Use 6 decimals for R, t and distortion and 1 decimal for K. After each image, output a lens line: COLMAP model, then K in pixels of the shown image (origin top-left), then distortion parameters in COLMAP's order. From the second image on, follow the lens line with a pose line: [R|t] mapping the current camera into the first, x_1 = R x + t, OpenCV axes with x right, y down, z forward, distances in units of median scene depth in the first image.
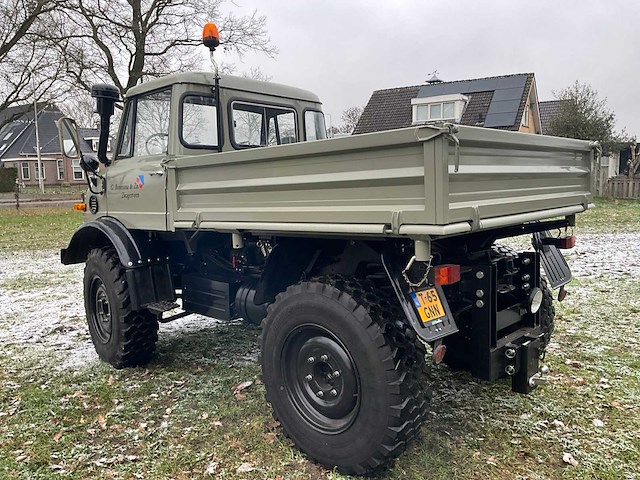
lens RADIAL K [[526.7, 0, 317.9], [0, 526.7, 240.3], [0, 0, 1]] dist [0.077056, -0.142265]
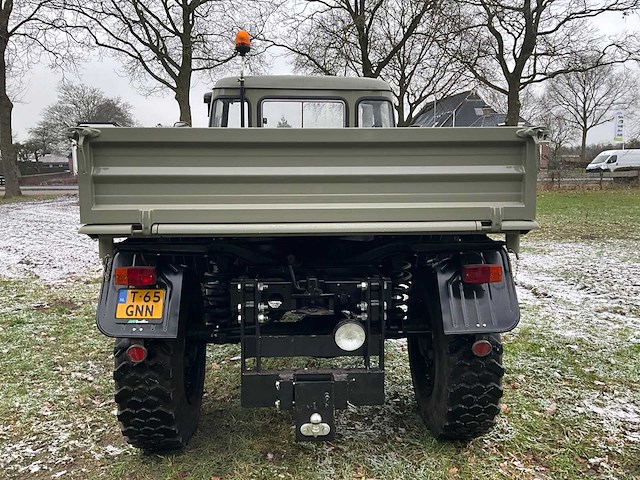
lens RADIAL K [[526.7, 0, 317.9], [0, 526.7, 240.3], [0, 0, 1]] dist [0.077056, -0.142265]
pose [[0.717217, 0.109945, -0.688122, 0.656576], [-0.090025, 0.993819, 0.064956, -0.055143], [0.691010, 0.015361, 0.722682, 0.286449]]
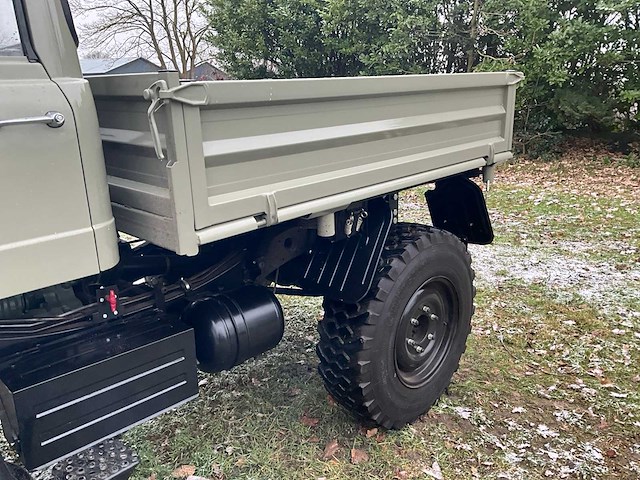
lens RADIAL K [[526.7, 0, 317.9], [0, 526.7, 240.3], [0, 0, 1]] dist [0.077056, -0.142265]
pose [[0.017858, -0.252486, 0.967436, -0.572941], [0.120613, 0.961068, 0.248598, -0.102907], [-0.992539, 0.112246, 0.047615, 0.731218]]
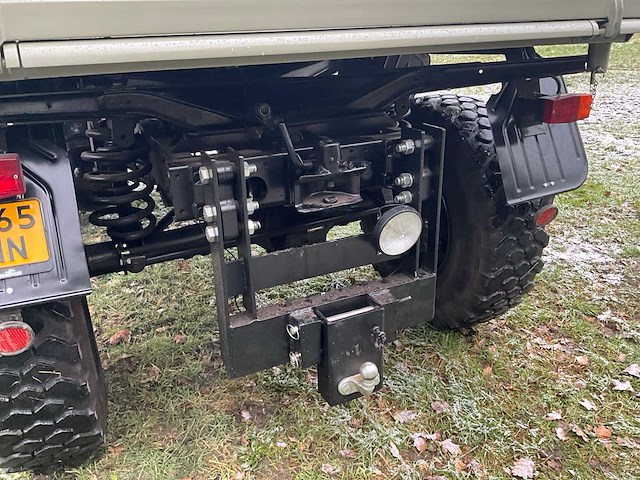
lens RADIAL K [[526.3, 0, 320.0], [0, 526.3, 240.0], [0, 0, 1]] dist [0.097545, -0.168067]
pose [[0.934057, 0.143143, -0.327182, 0.363511], [-0.039533, 0.951970, 0.303628, -0.016646], [0.354930, -0.270671, 0.894853, 0.393561]]
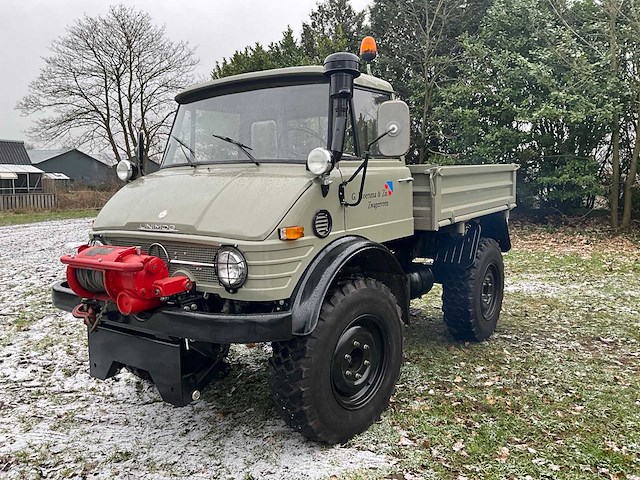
lens RADIAL K [[526.7, 0, 317.9], [0, 526.7, 240.3], [0, 0, 1]] dist [0.077056, -0.142265]
pose [[-0.124282, -0.091725, 0.987998, -1.145100], [0.124952, 0.986345, 0.107290, -0.126403], [-0.984348, 0.136787, -0.111124, 1.153789]]
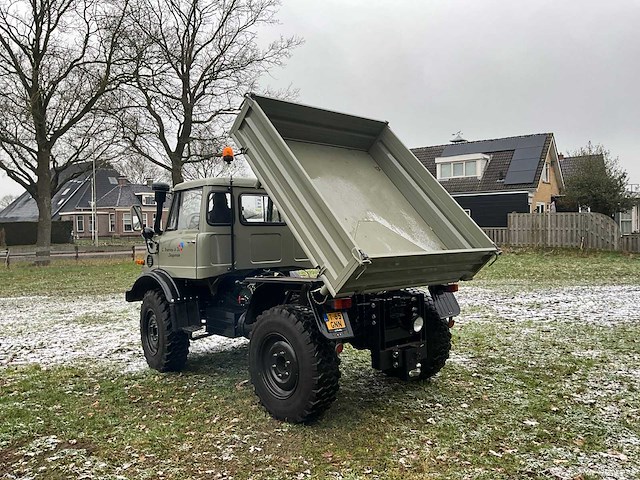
lens RADIAL K [[526.3, 0, 320.0], [0, 526.3, 240.0], [0, 0, 1]] dist [0.097545, -0.168067]
pose [[0.997461, 0.003028, -0.071146, 0.164653], [-0.009818, 0.995401, -0.095287, 0.012227], [0.070530, 0.095744, 0.992904, -0.464653]]
